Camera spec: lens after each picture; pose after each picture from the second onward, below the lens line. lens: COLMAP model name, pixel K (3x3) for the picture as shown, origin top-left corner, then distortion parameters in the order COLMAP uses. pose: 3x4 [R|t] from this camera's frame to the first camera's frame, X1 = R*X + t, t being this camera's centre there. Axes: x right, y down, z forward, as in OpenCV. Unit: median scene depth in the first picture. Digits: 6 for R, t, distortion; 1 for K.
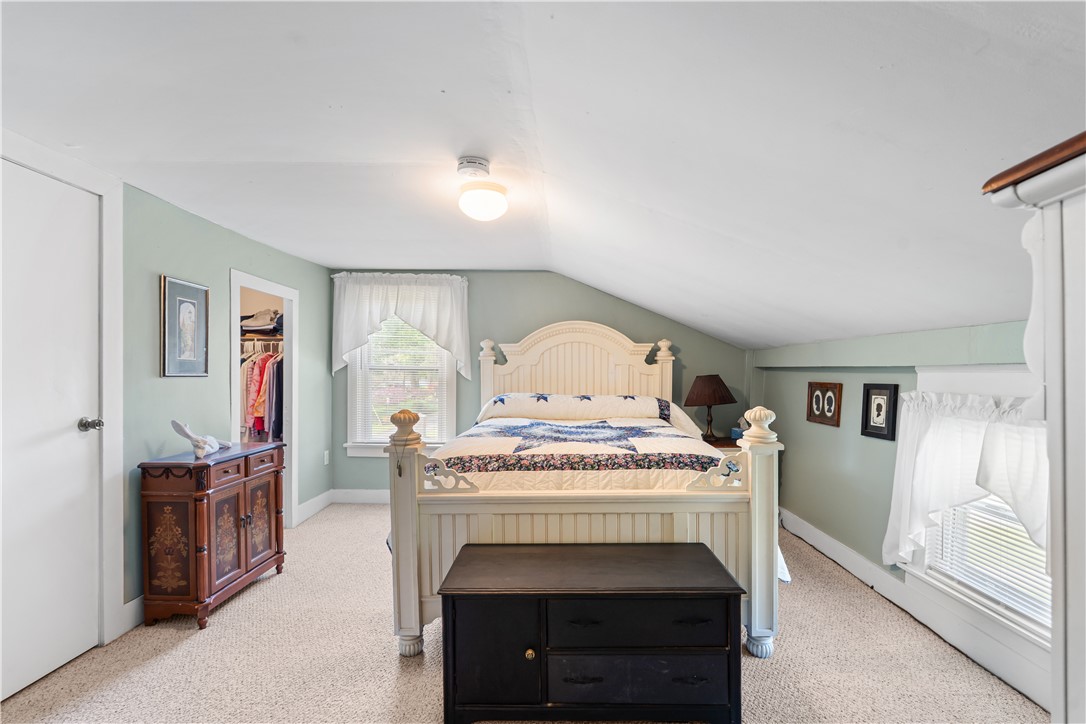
lens RADIAL K [[480.1, 0, 557.9], [0, 480.1, 373.1], [0, 0, 1]] dist [-0.003695, 0.000470]
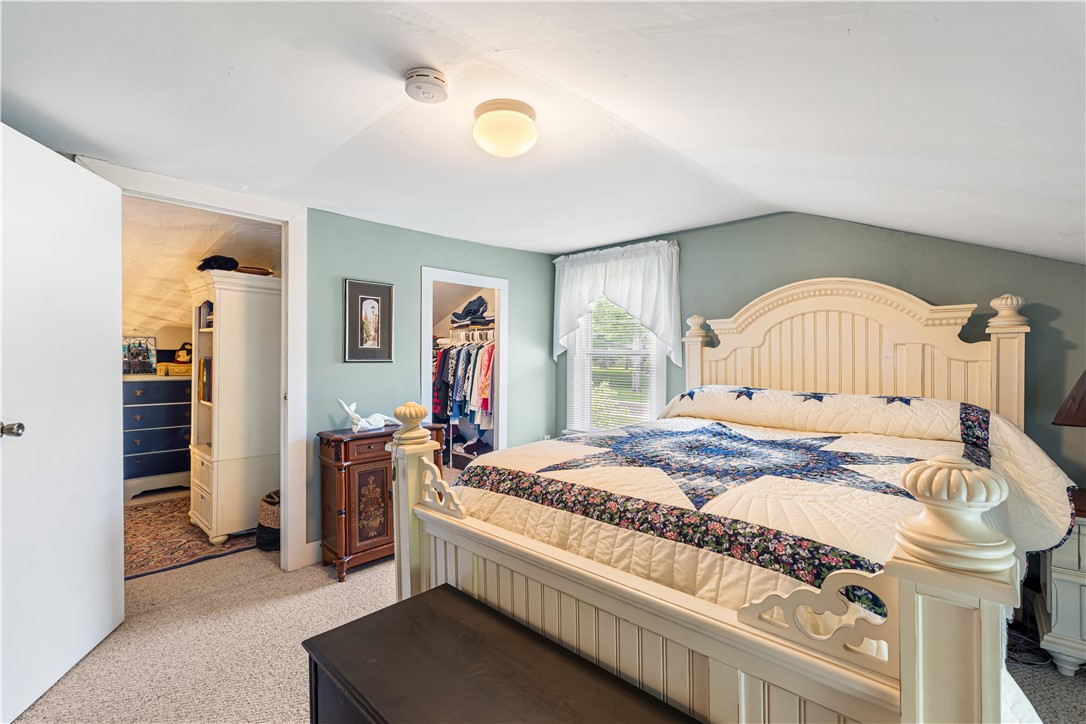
lens RADIAL K [[480.1, 0, 553.0], [0, 480.1, 359.2], [0, 0, 1]] dist [-0.003695, 0.000470]
pose [[0.727875, -0.000637, -0.685709, 0.278005], [0.002335, 0.999996, 0.001550, -0.000595], [0.685706, -0.002730, 0.727874, 0.342502]]
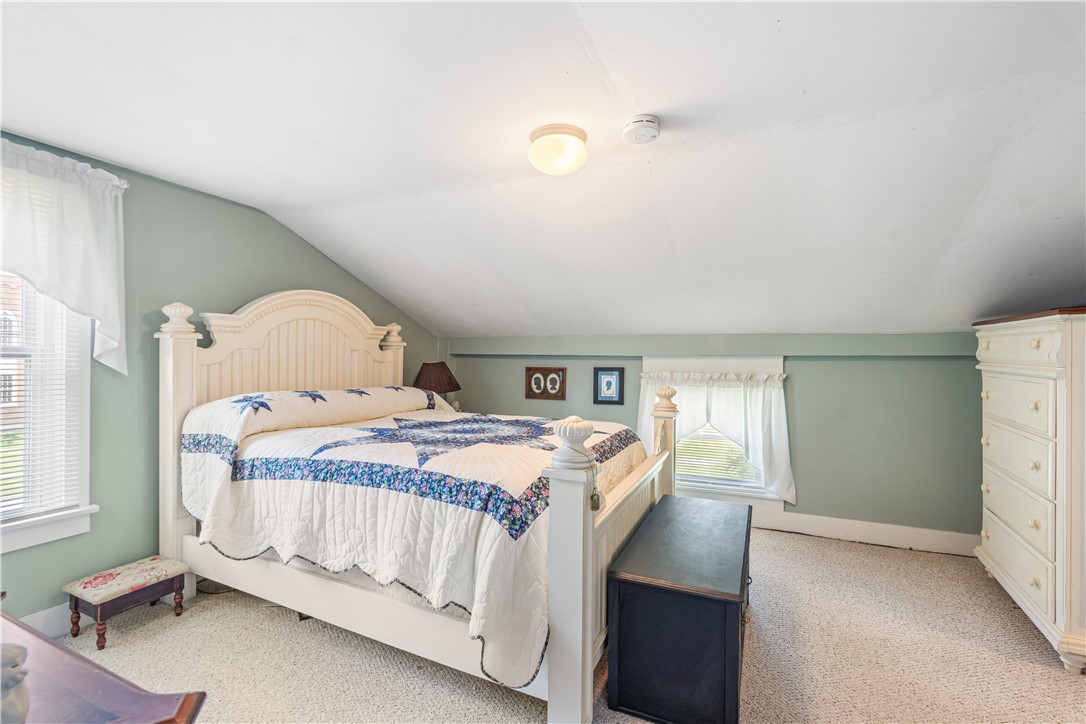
lens RADIAL K [[480.1, 0, 544.0], [0, 480.1, 358.1], [0, 0, 1]] dist [-0.003695, 0.000470]
pose [[0.419374, -0.001708, 0.907812, -0.609999], [-0.000775, 0.999997, 0.002239, -0.007744], [-0.907813, -0.001642, 0.419371, 0.460046]]
